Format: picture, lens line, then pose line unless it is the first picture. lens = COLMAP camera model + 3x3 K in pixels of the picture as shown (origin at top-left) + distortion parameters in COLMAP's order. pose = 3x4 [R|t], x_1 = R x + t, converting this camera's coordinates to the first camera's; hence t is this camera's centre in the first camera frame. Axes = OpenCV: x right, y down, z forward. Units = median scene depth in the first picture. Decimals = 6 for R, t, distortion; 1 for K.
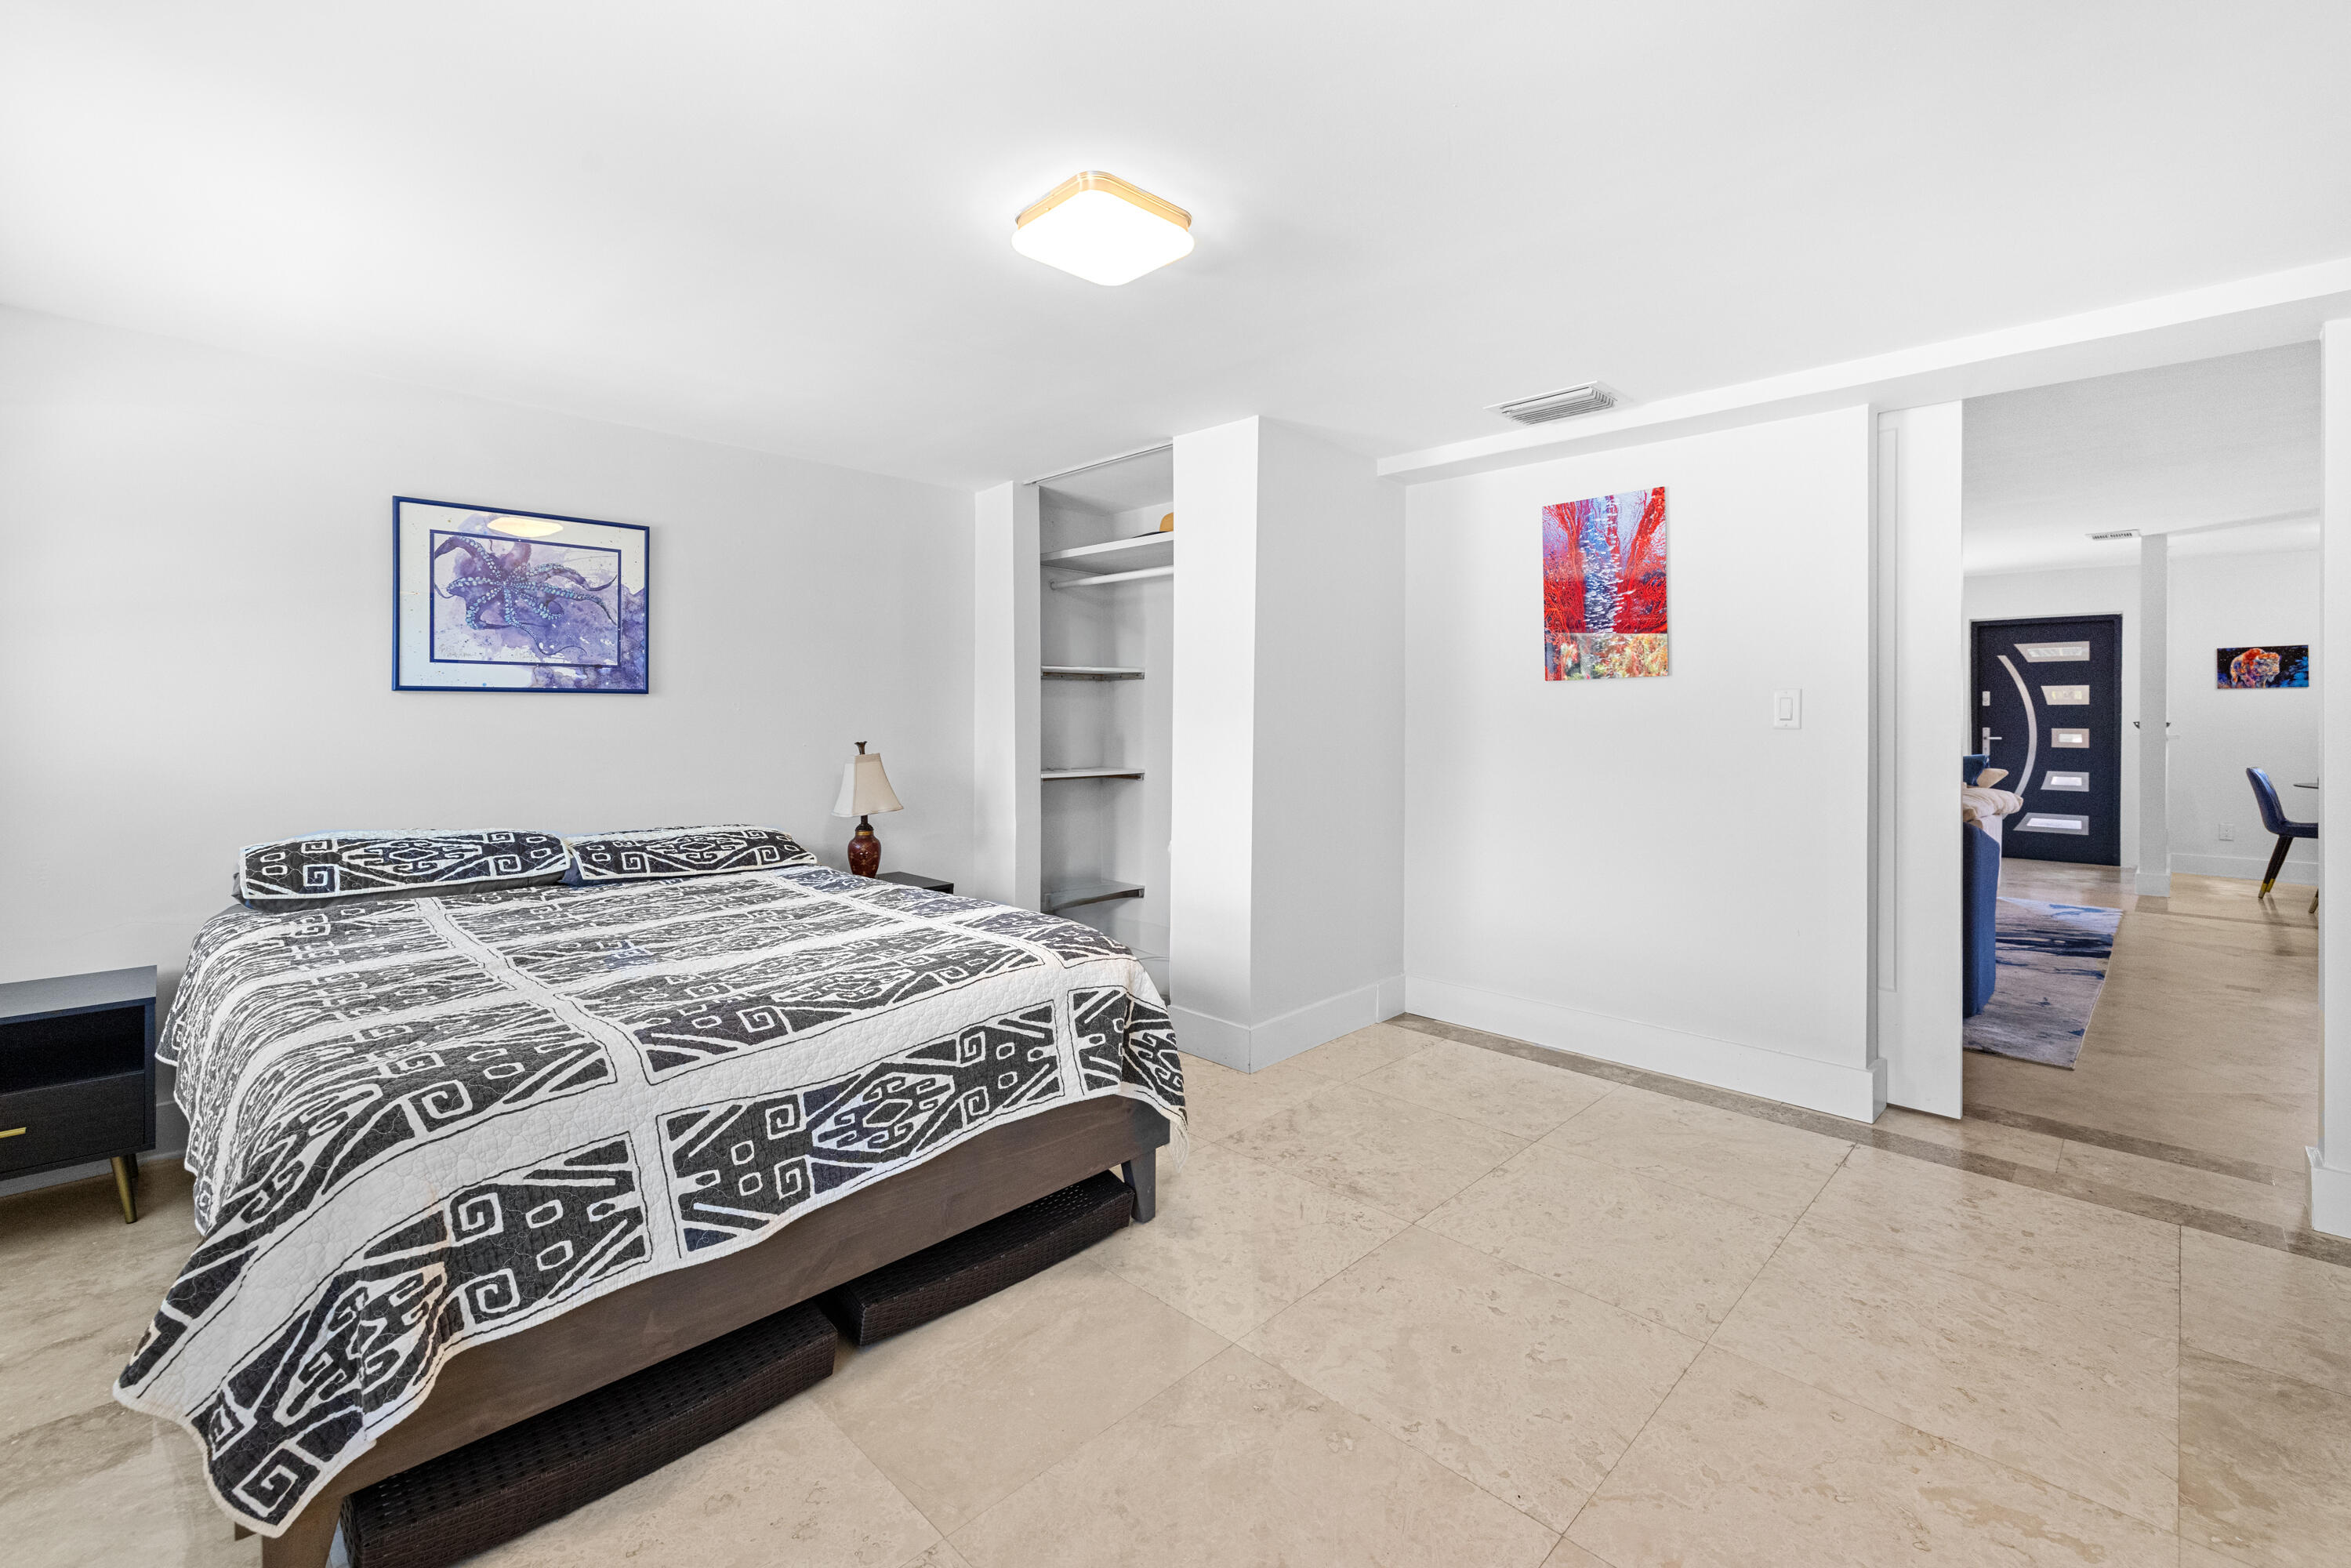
lens RADIAL K [[1006.9, 0, 1193.4], [0, 1006.9, 709.8], [0, 0, 1]] dist [0.000155, 0.000207]
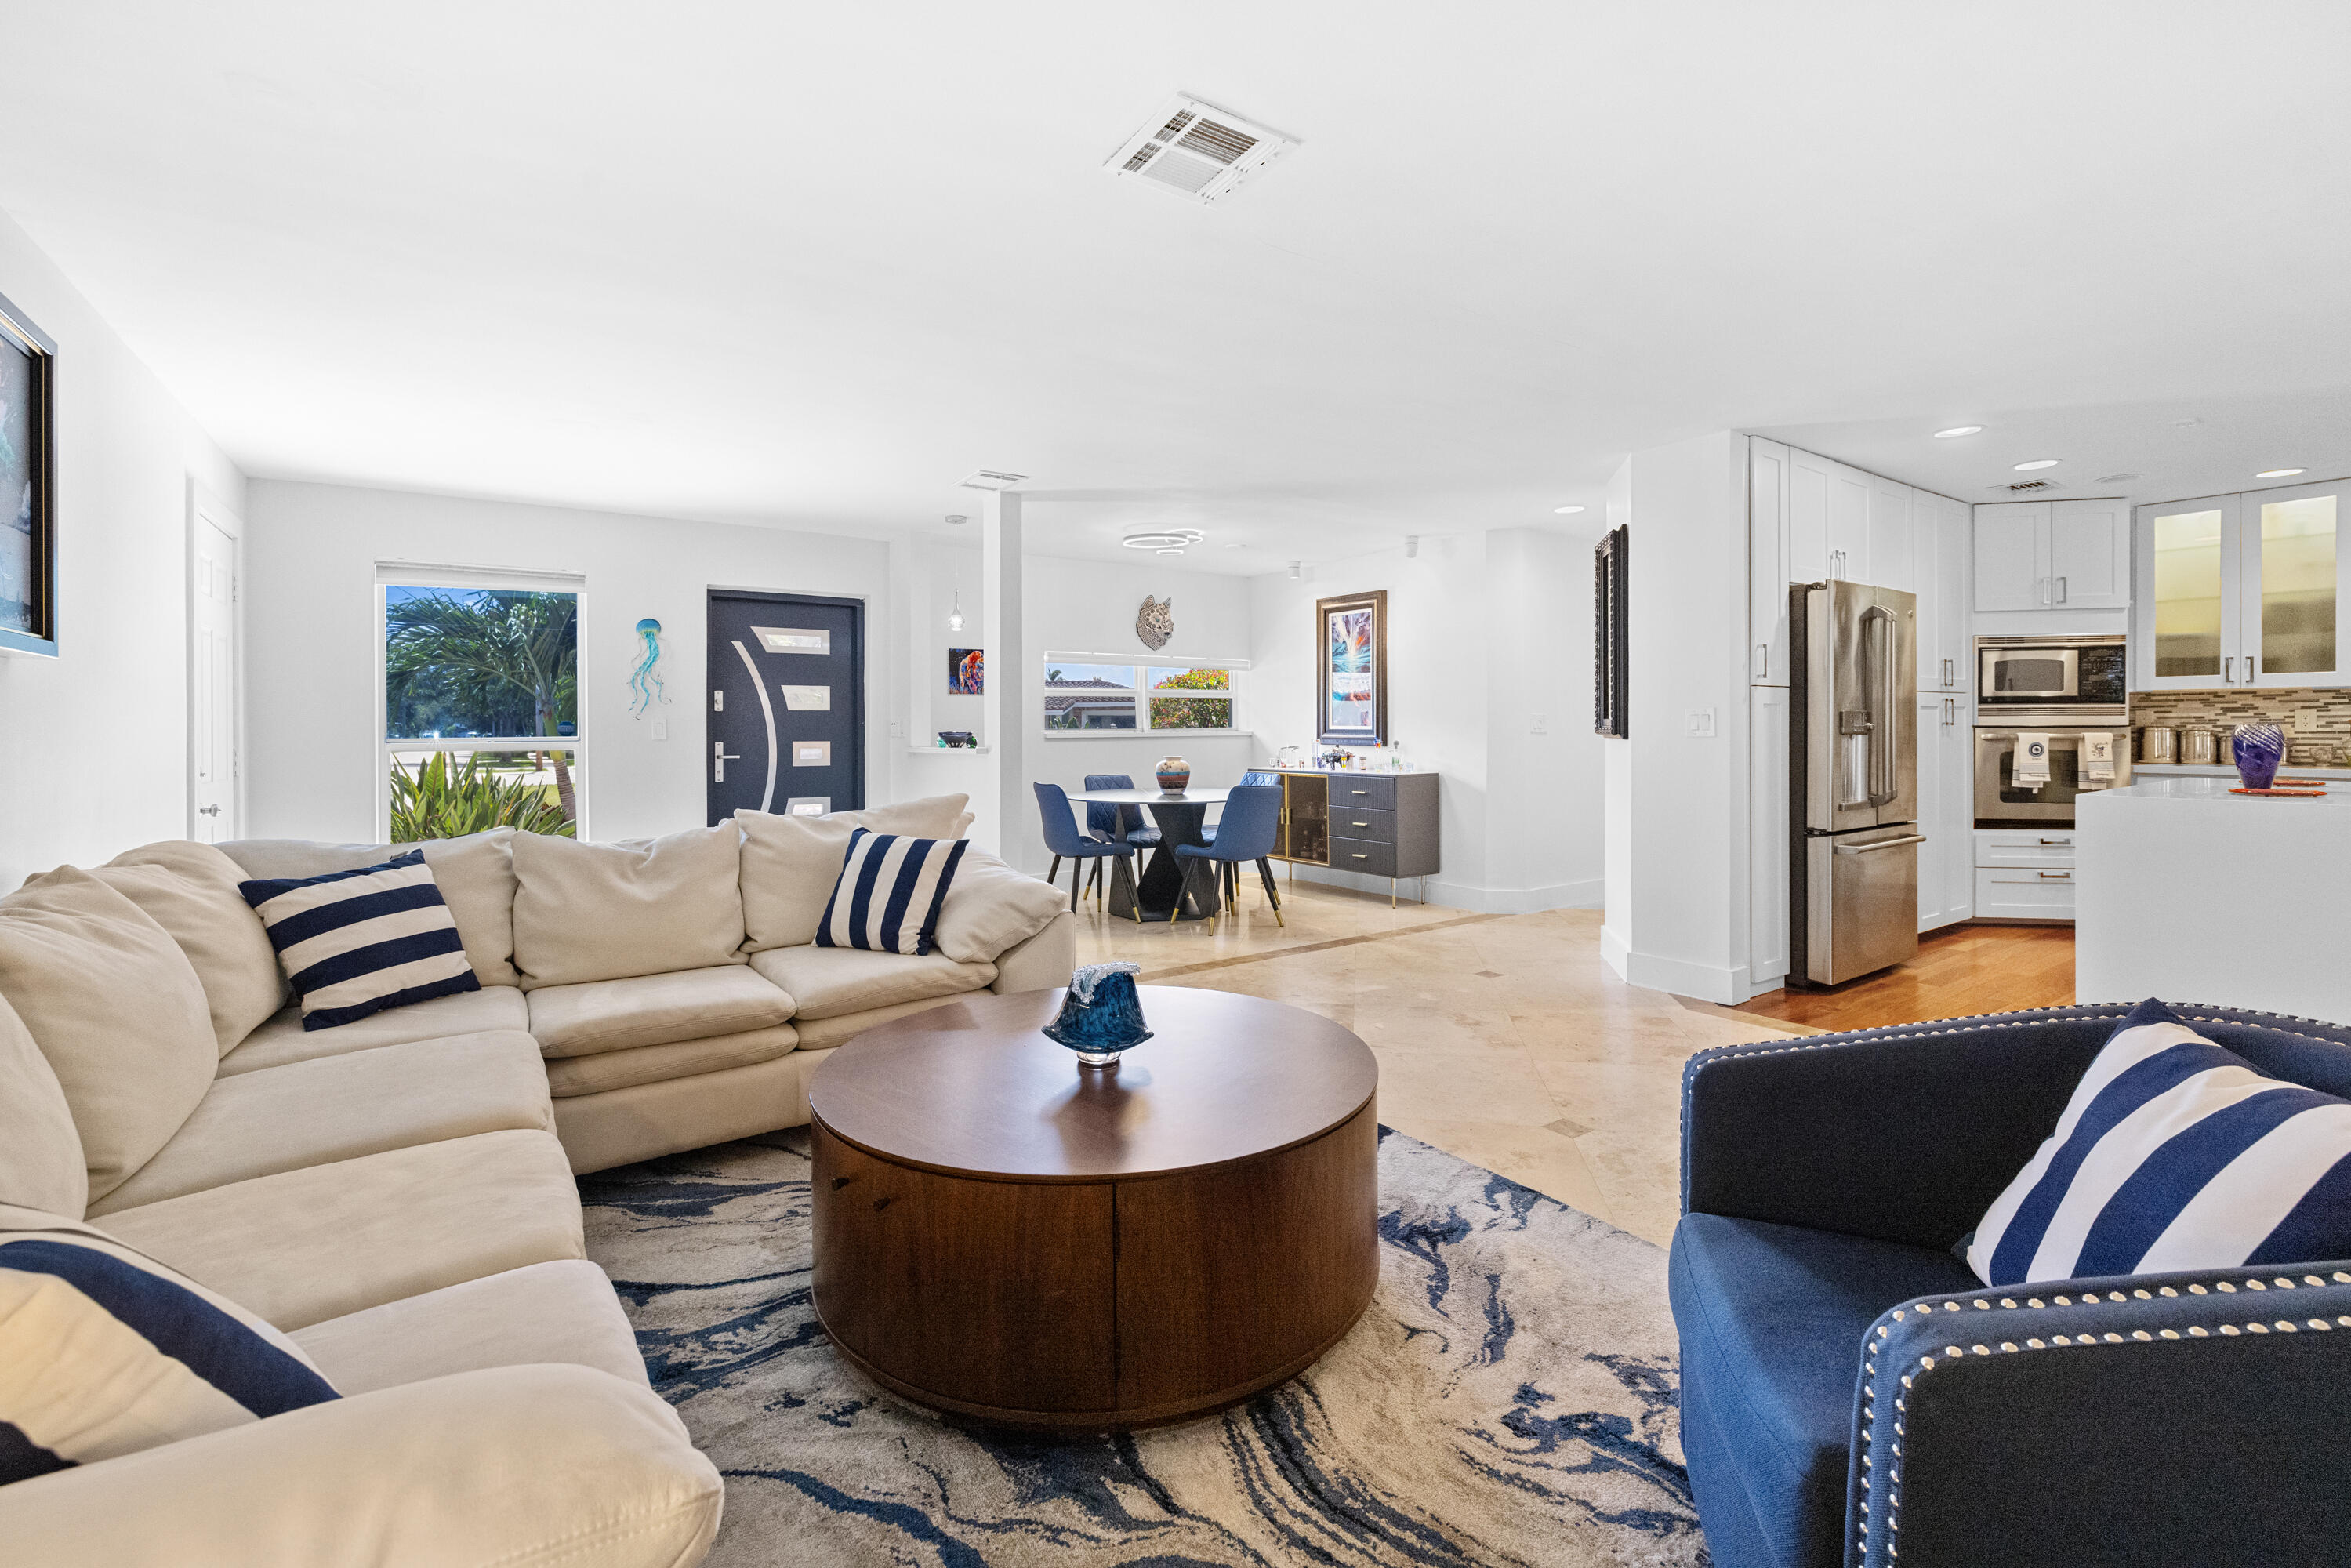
lens RADIAL K [[1006.9, 0, 1175.9], [0, 1006.9, 733.0], [0, 0, 1]] dist [0.000155, 0.000207]
pose [[0.189057, -0.006728, 0.981943, 0.163492], [0.001050, 0.999977, 0.006650, 0.007477], [-0.981965, -0.000226, 0.189060, 0.575687]]
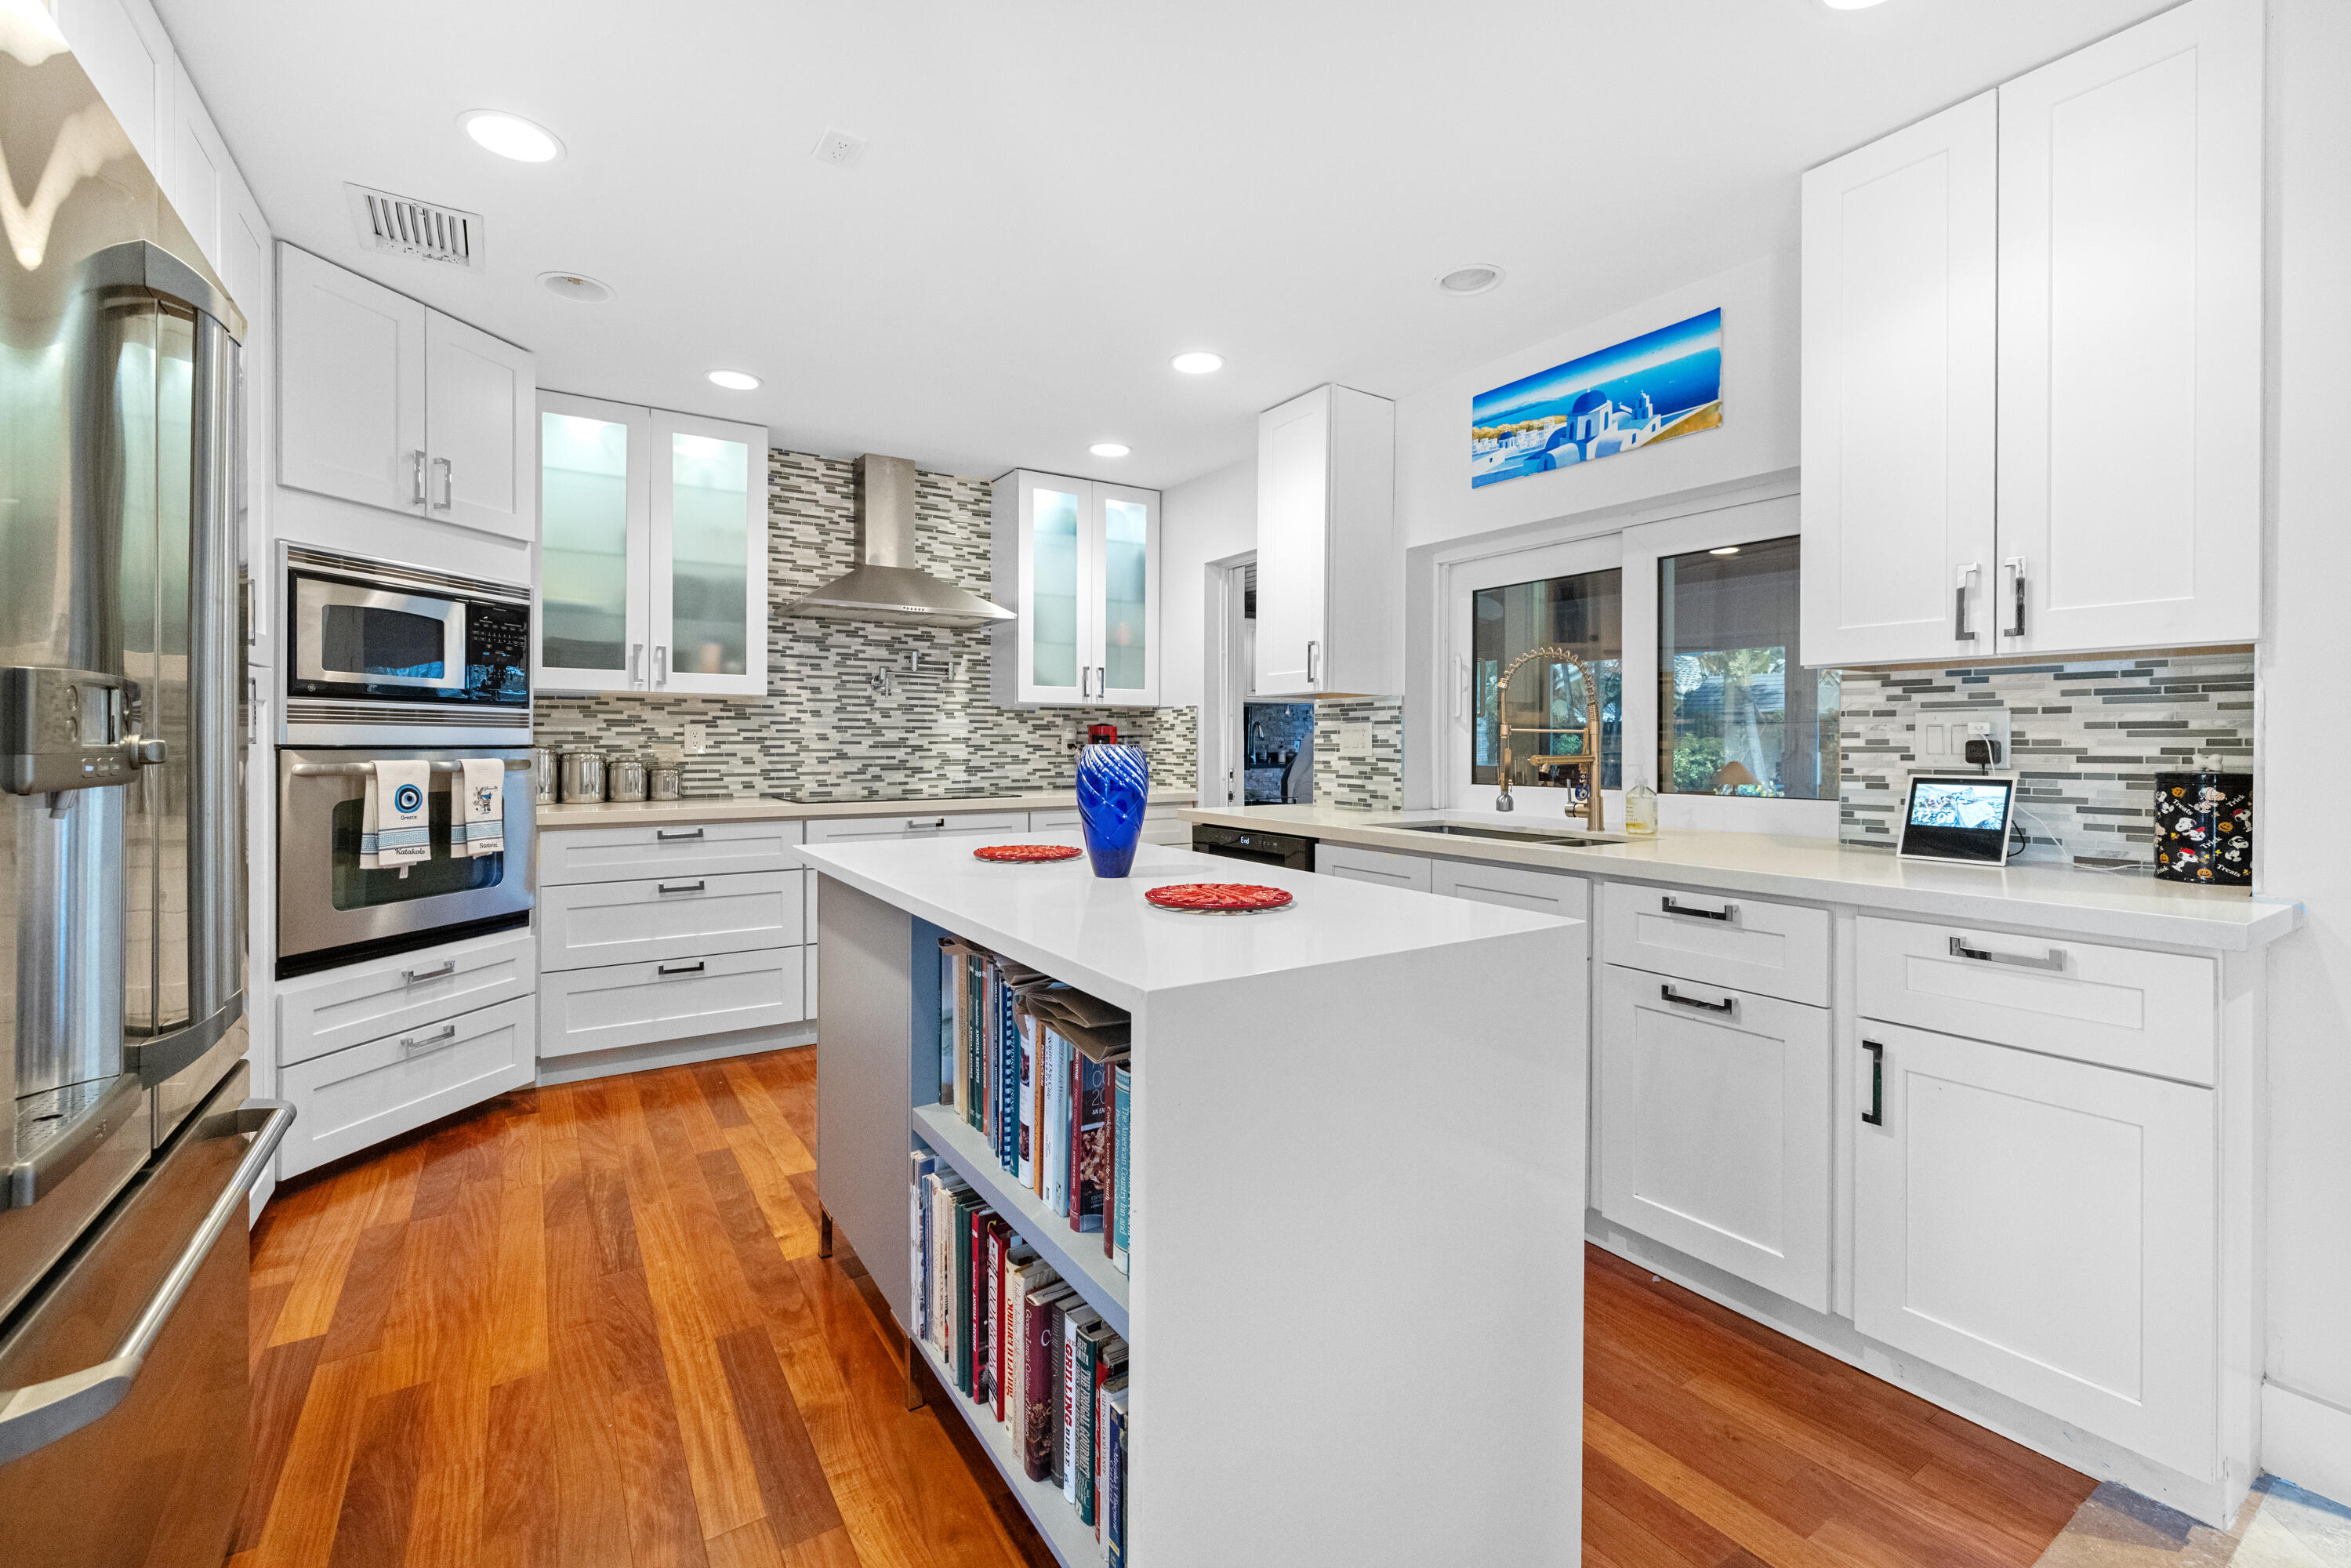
lens RADIAL K [[1006.9, 0, 1170.1], [0, 1006.9, 757.7], [0, 0, 1]] dist [0.000155, 0.000207]
pose [[-0.976930, -0.005490, 0.213487, 0.610771], [-0.003227, 0.999935, 0.010948, 0.007154], [-0.213534, 0.010007, -0.976884, 0.410740]]
